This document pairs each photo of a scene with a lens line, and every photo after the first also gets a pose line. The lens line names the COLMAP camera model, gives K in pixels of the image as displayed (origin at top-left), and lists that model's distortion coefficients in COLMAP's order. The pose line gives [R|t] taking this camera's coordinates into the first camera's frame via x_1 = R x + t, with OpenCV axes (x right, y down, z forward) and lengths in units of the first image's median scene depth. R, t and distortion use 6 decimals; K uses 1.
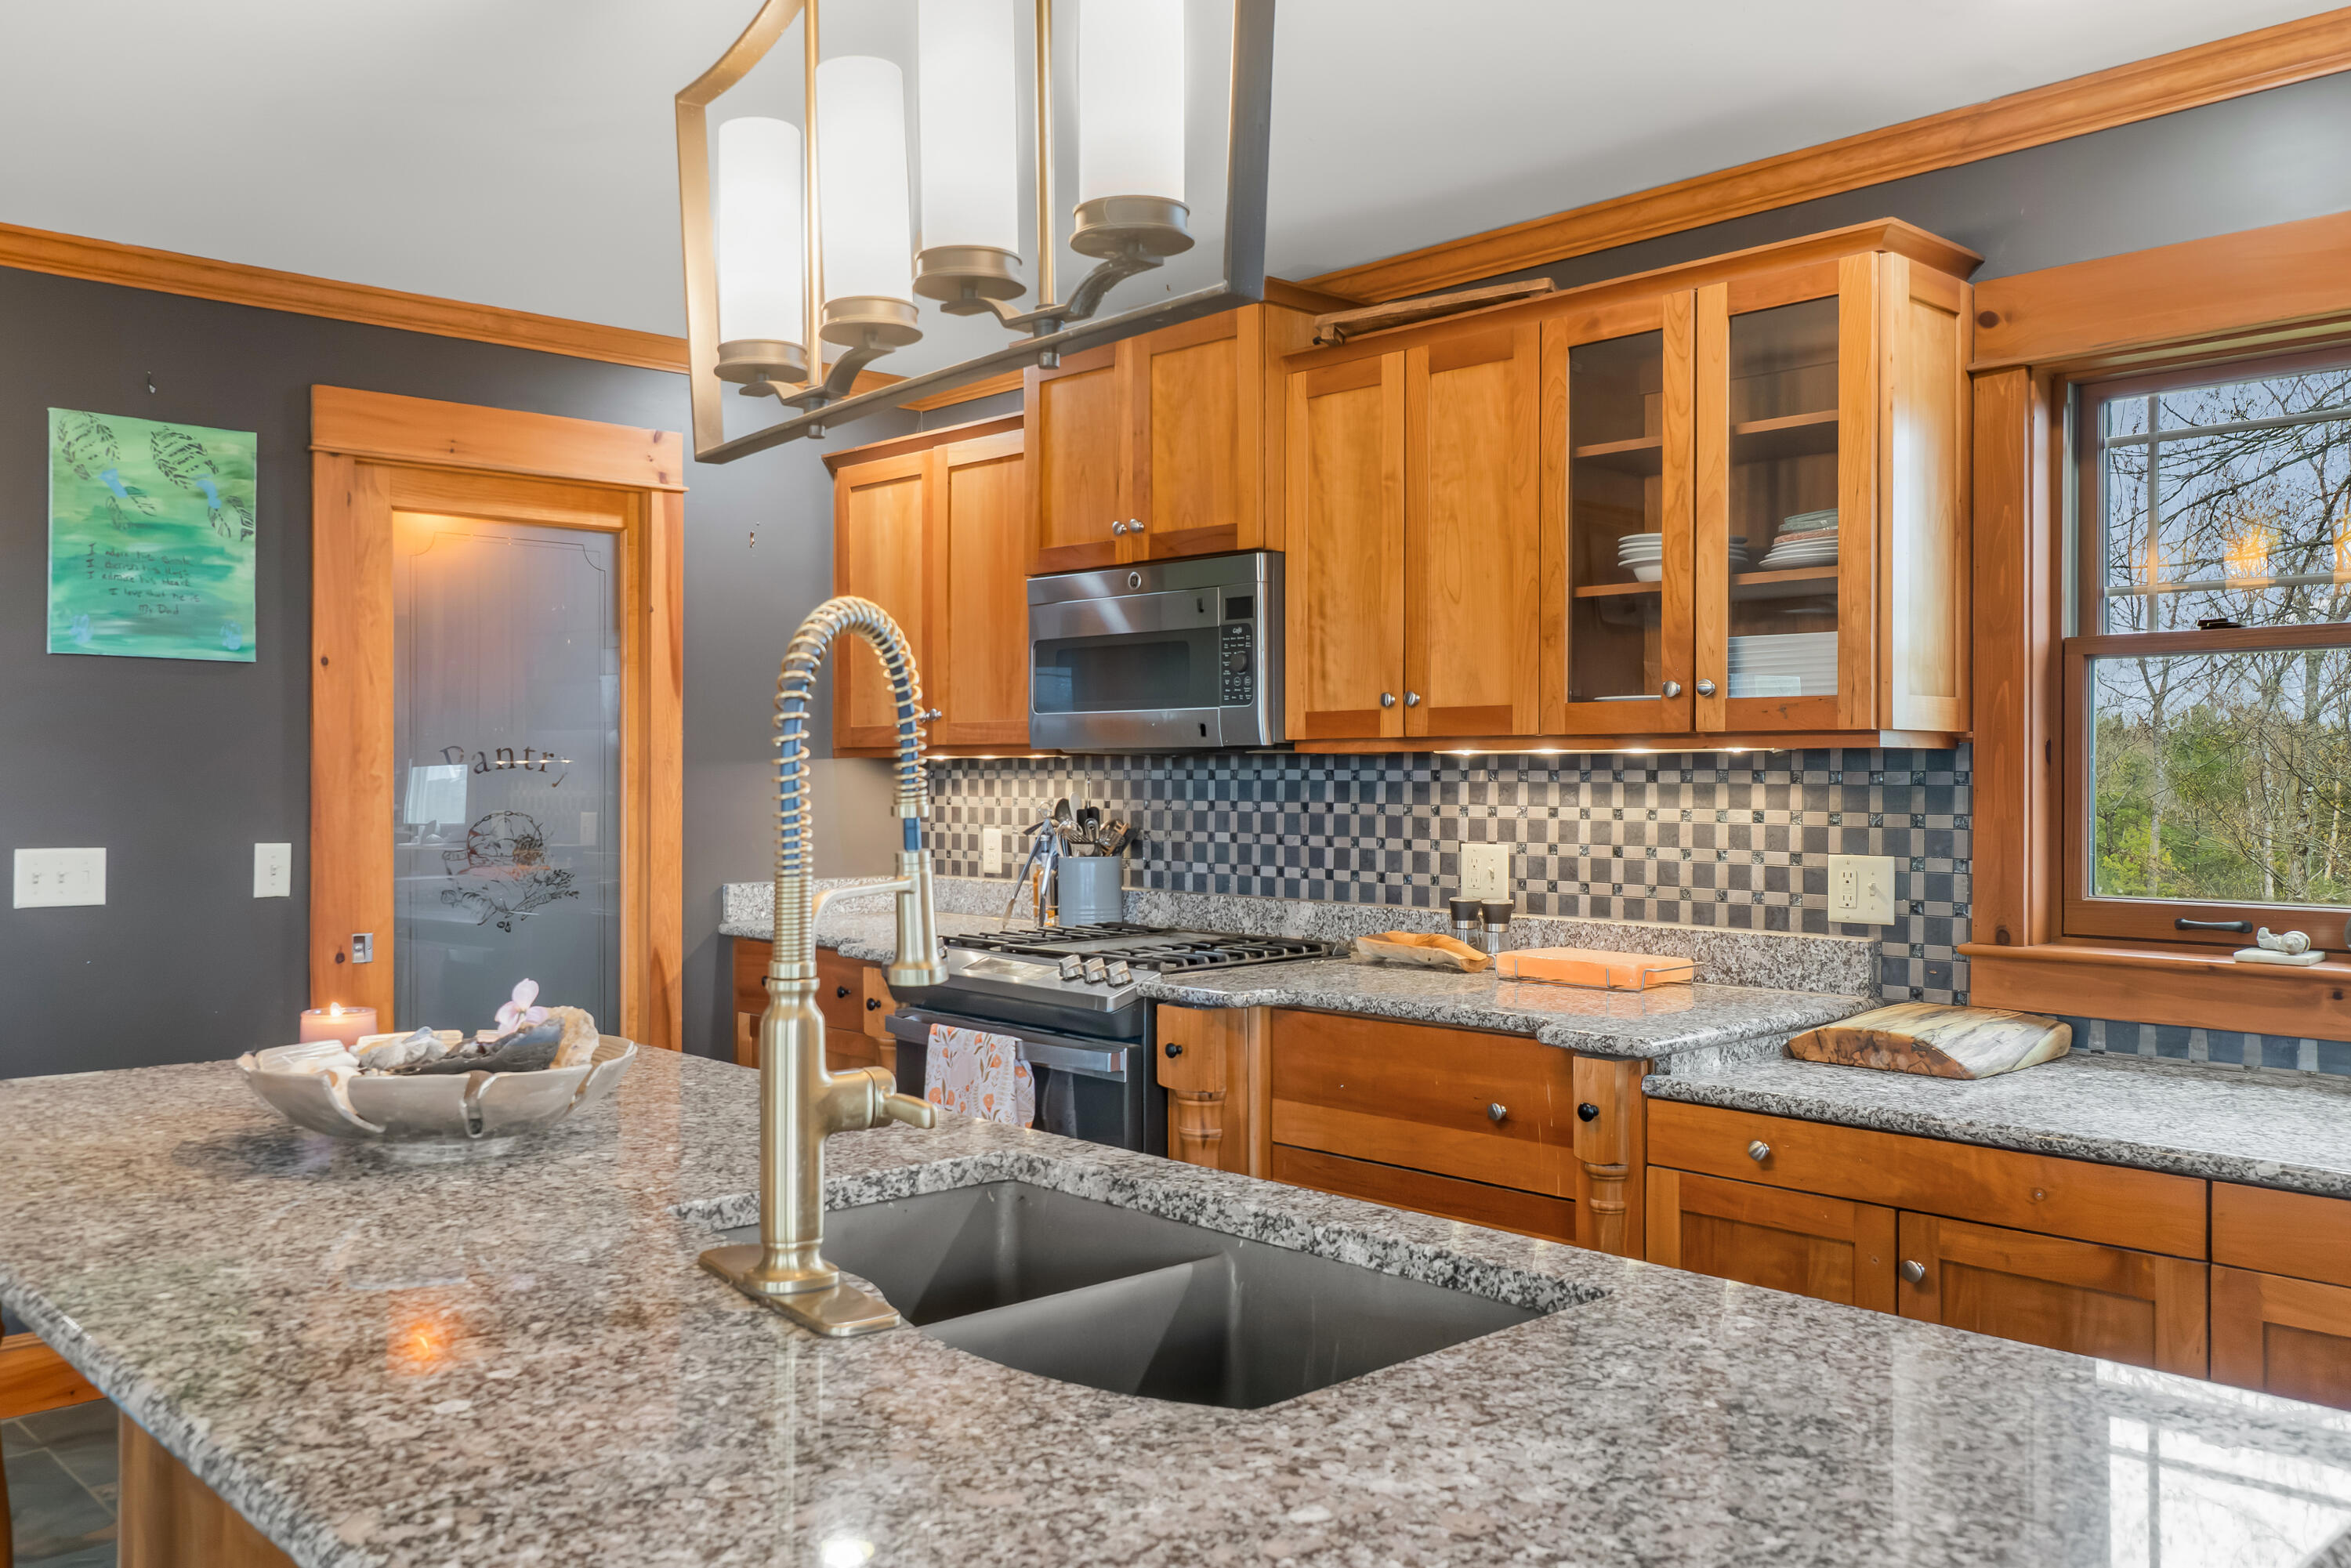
lens RADIAL K [[1897.1, 0, 1157.0], [0, 1897.1, 782.3], [0, 0, 1]] dist [0.004380, -0.012132]
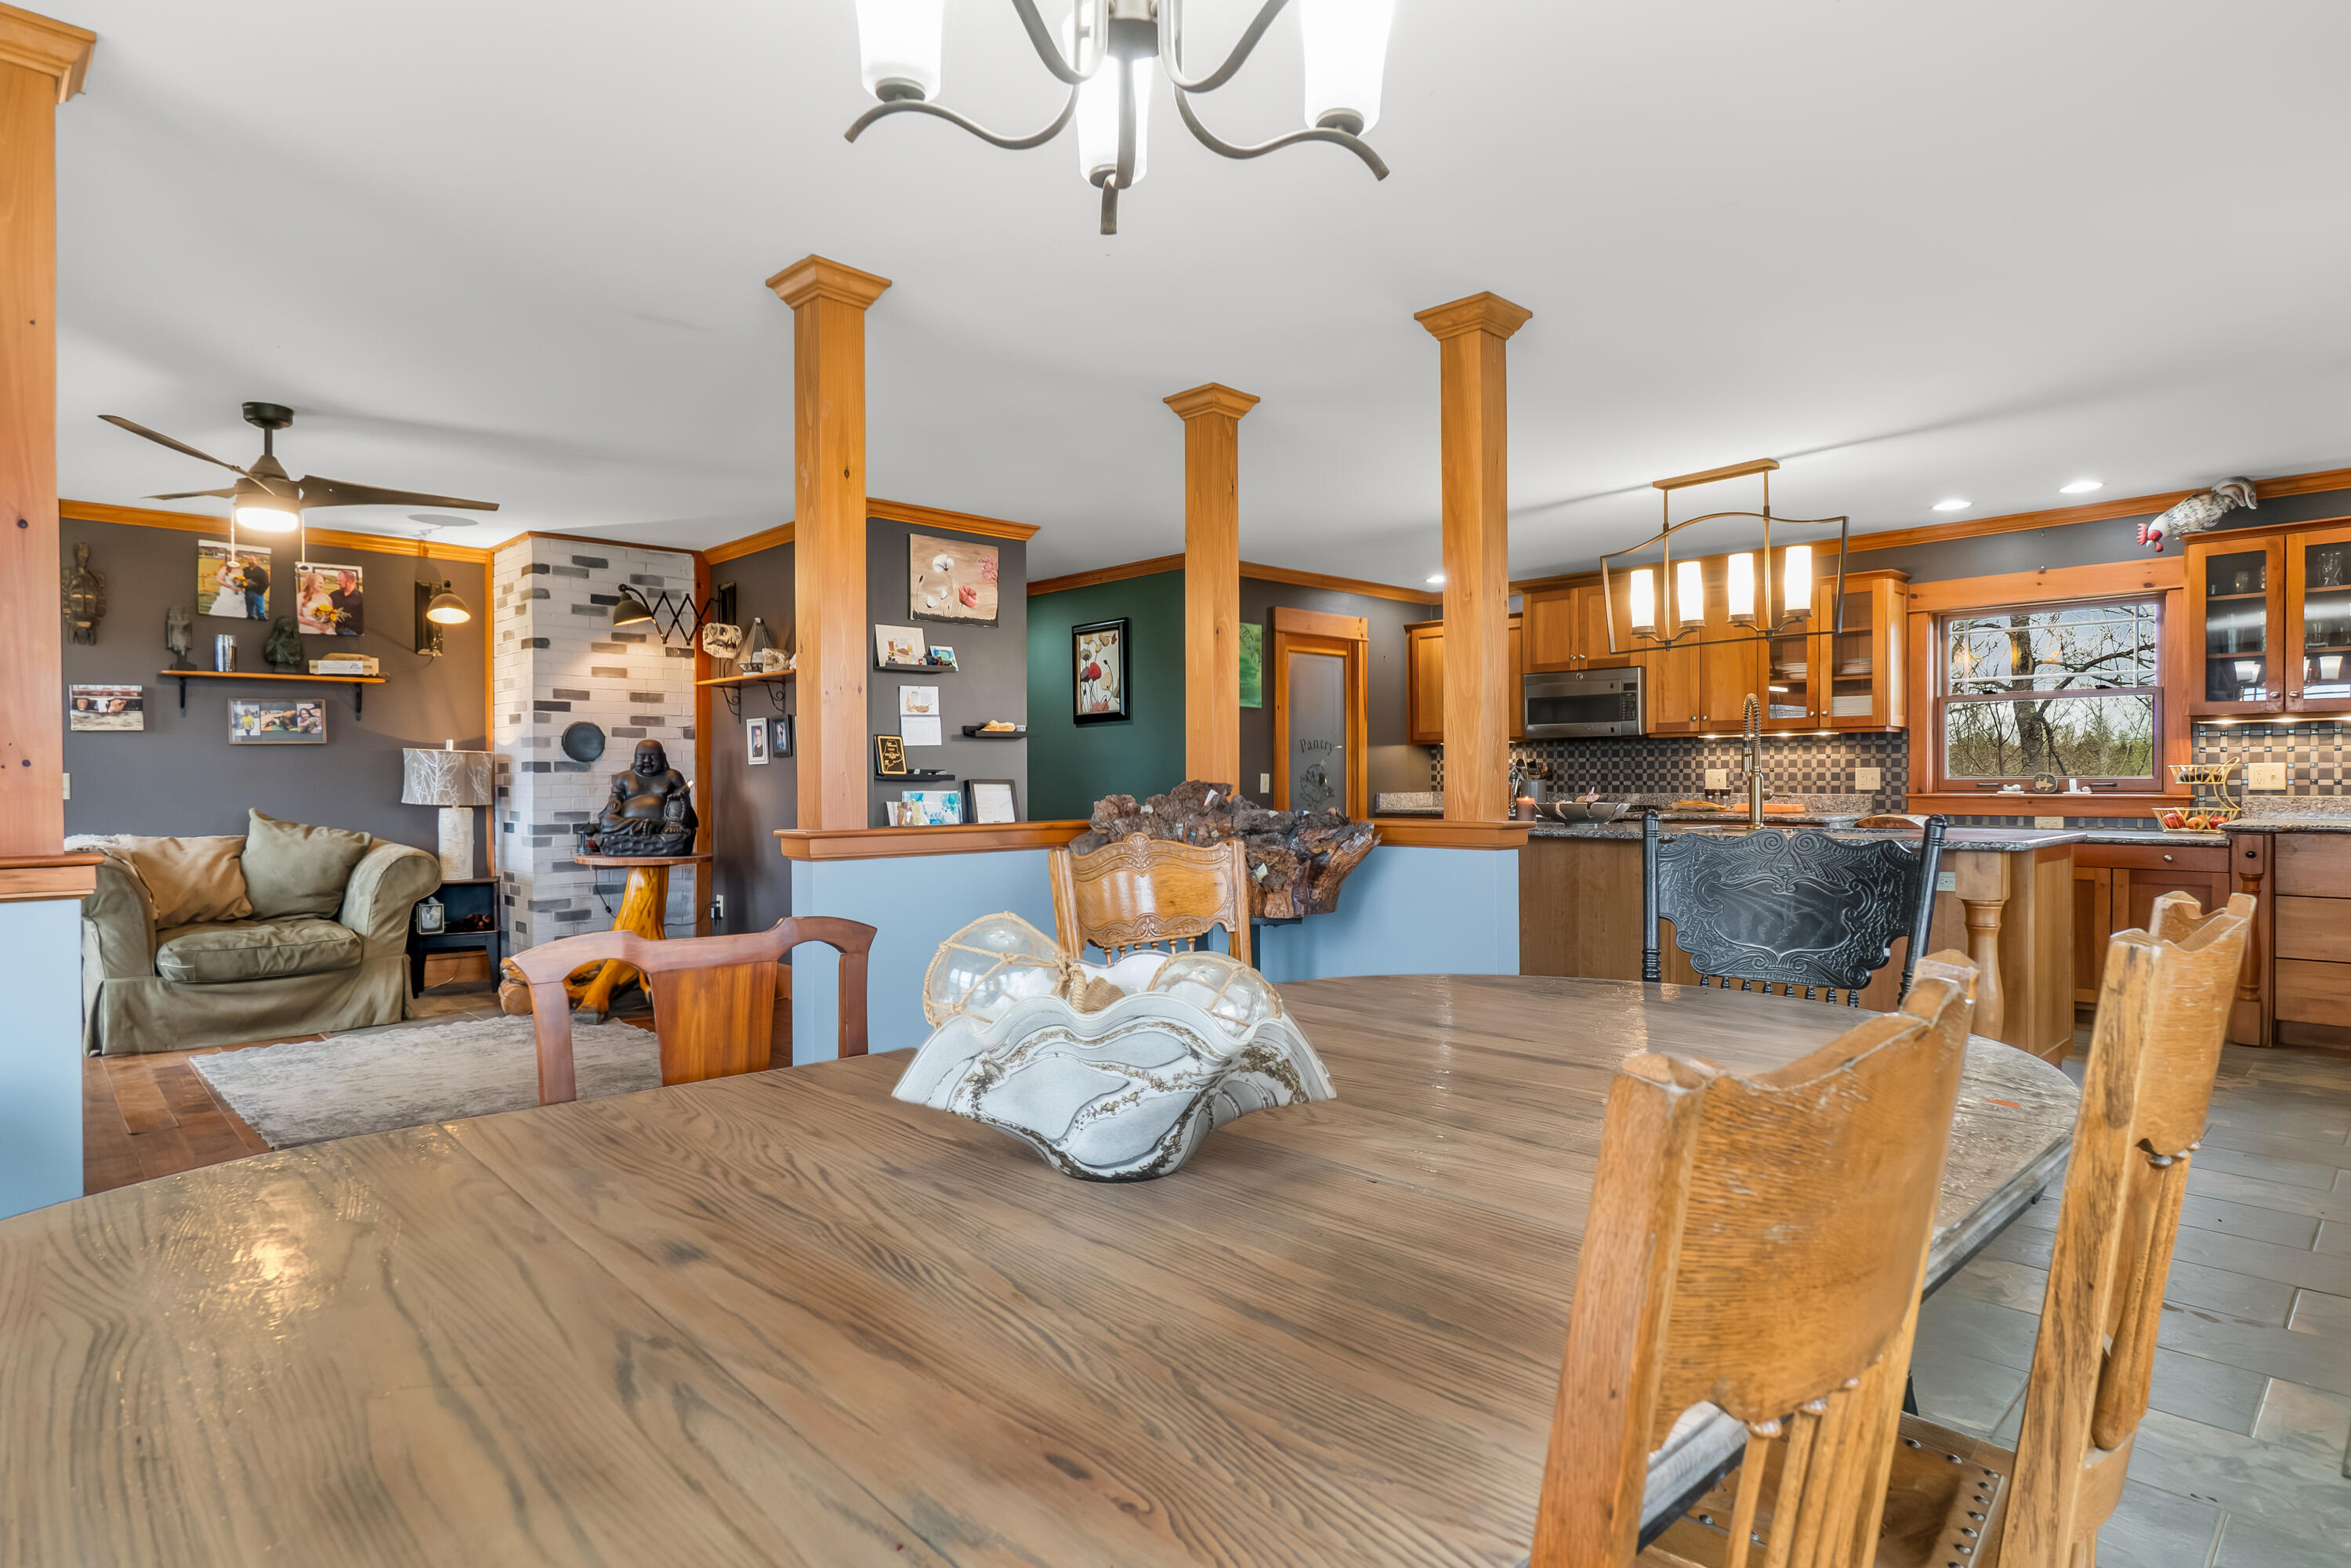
lens RADIAL K [[1230.0, 0, 1161.0], [0, 1230.0, 790.4], [0, 0, 1]] dist [-0.008245, 0.004226]
pose [[0.999959, -0.005467, 0.007279, -0.728792], [0.005447, 0.999981, 0.002770, 0.059008], [-0.007294, -0.002730, 0.999970, -0.905335]]
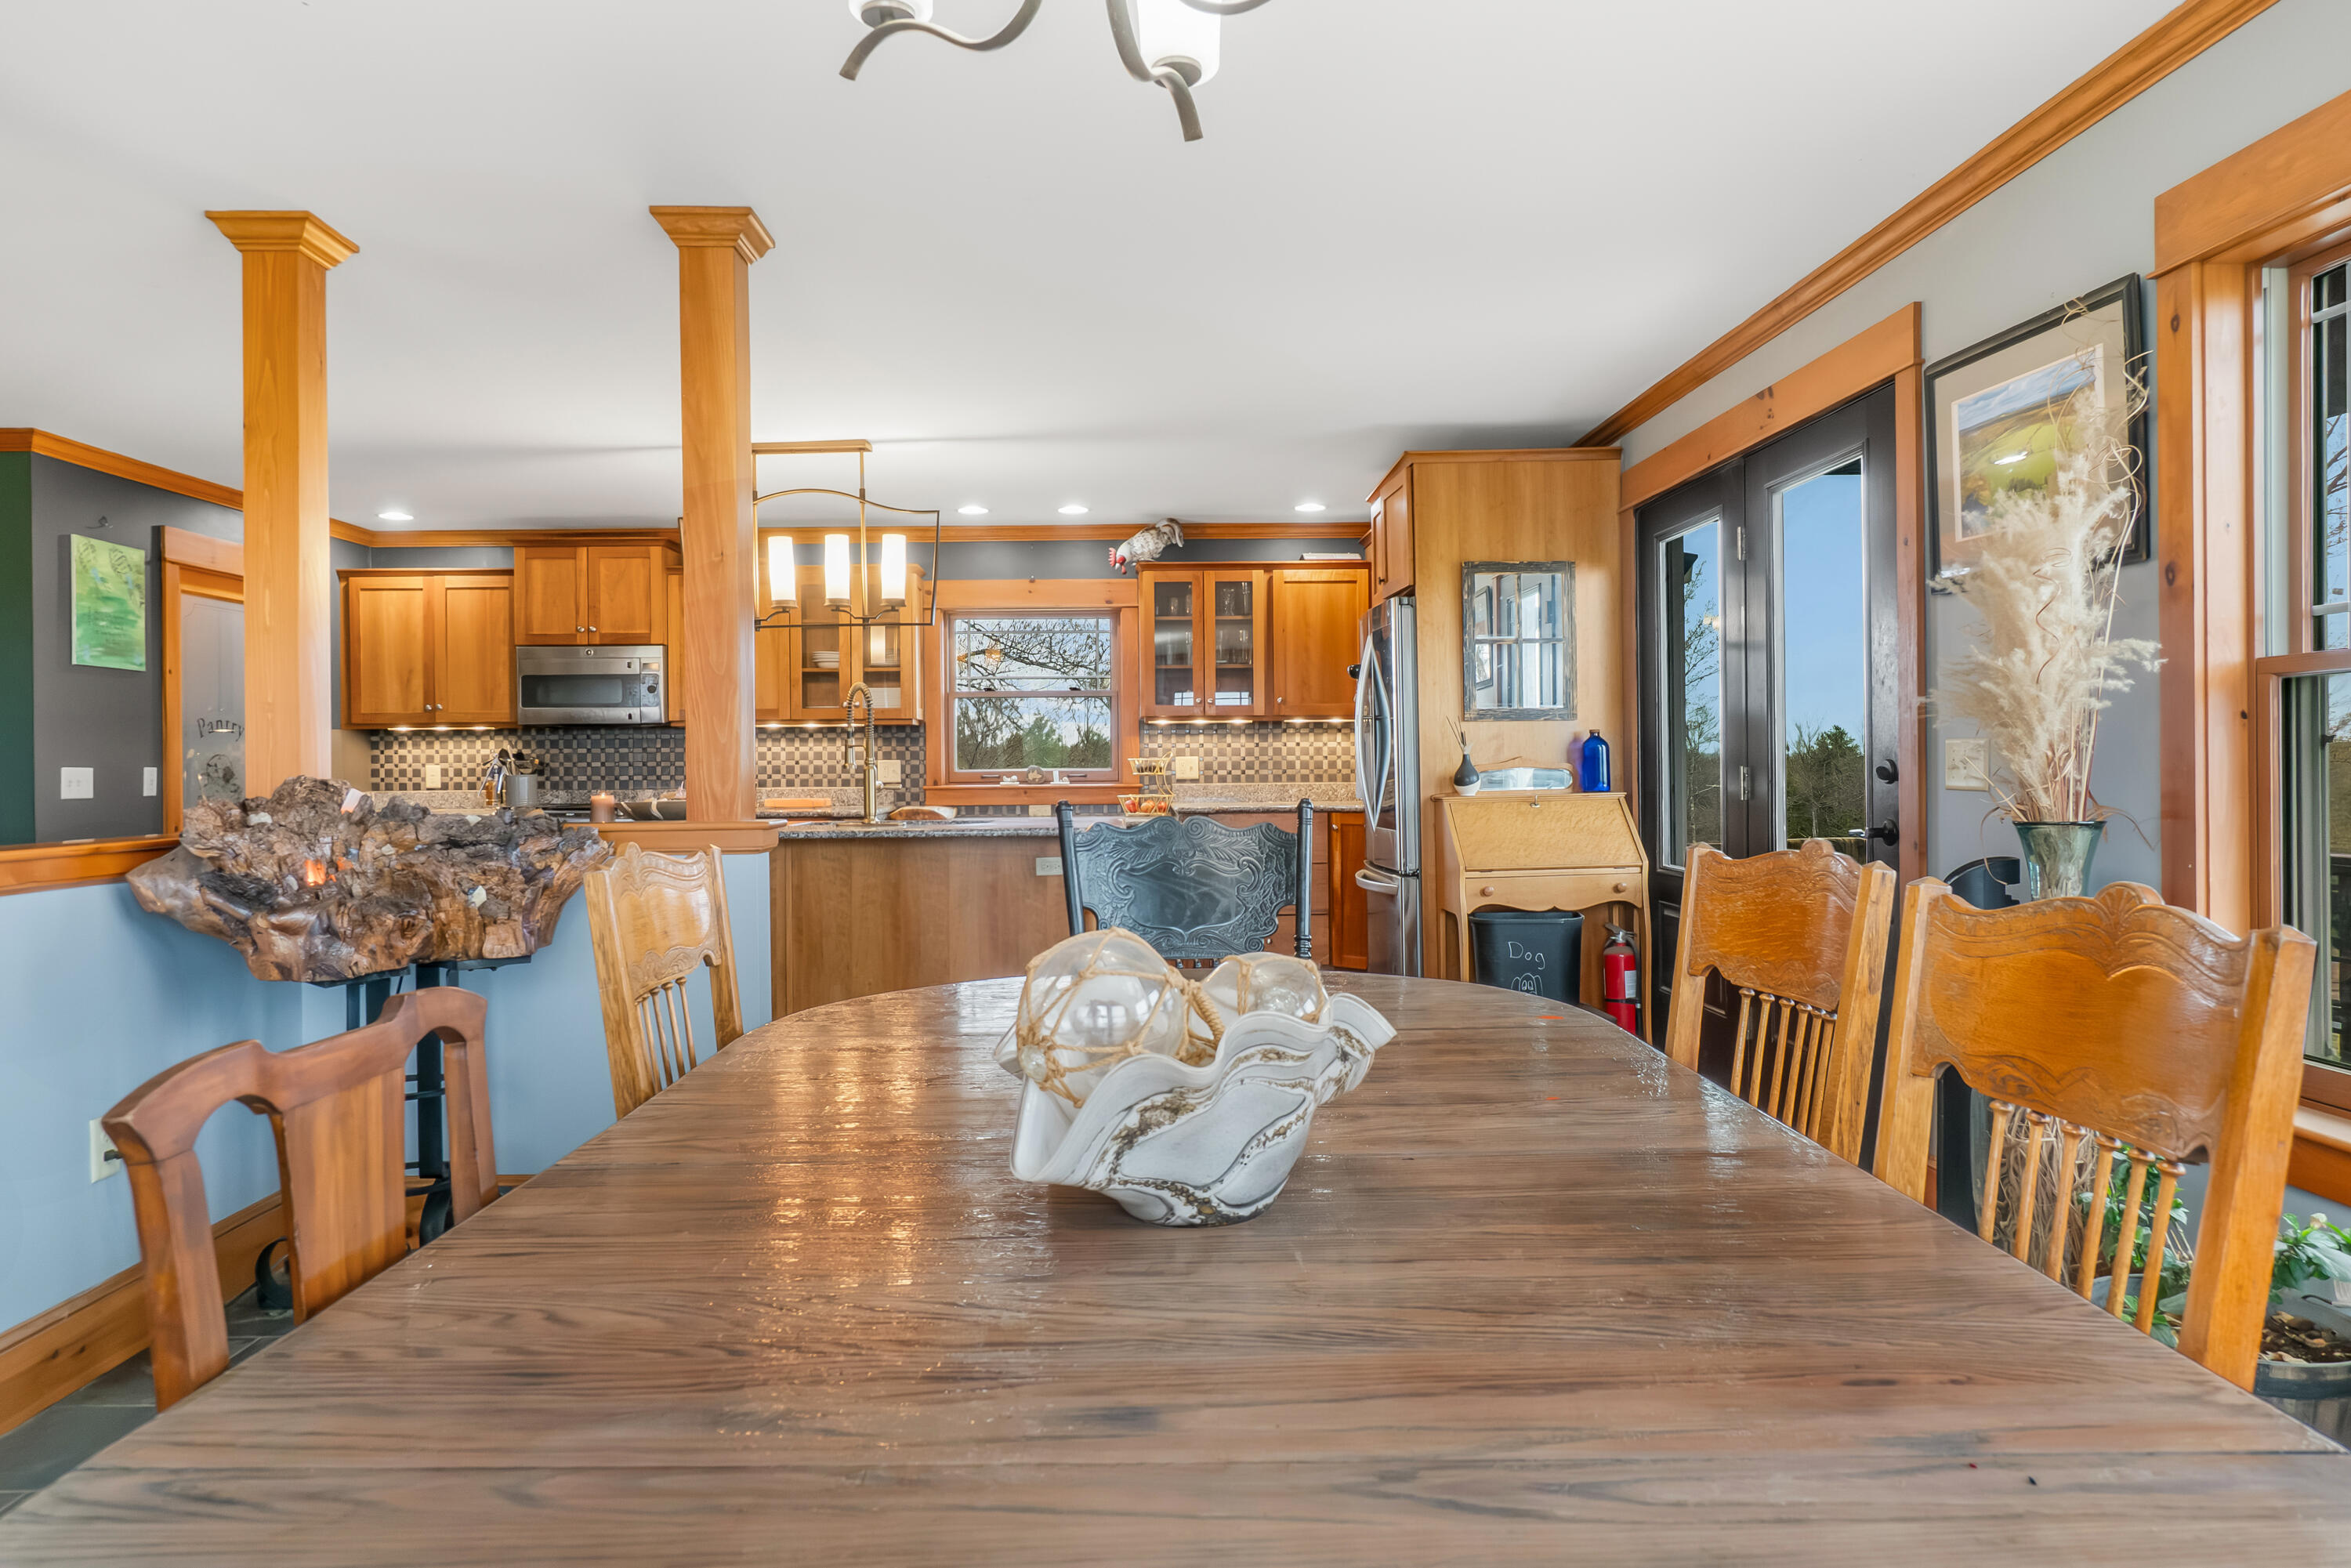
lens RADIAL K [[1429.2, 0, 1152.0], [0, 1429.2, 768.7], [0, 0, 1]] dist [-0.001021, -0.001672]
pose [[0.673810, -0.007979, 0.738862, -0.970377], [0.013985, 0.999900, -0.001957, 0.057957], [-0.738773, 0.011652, 0.673854, -0.804859]]
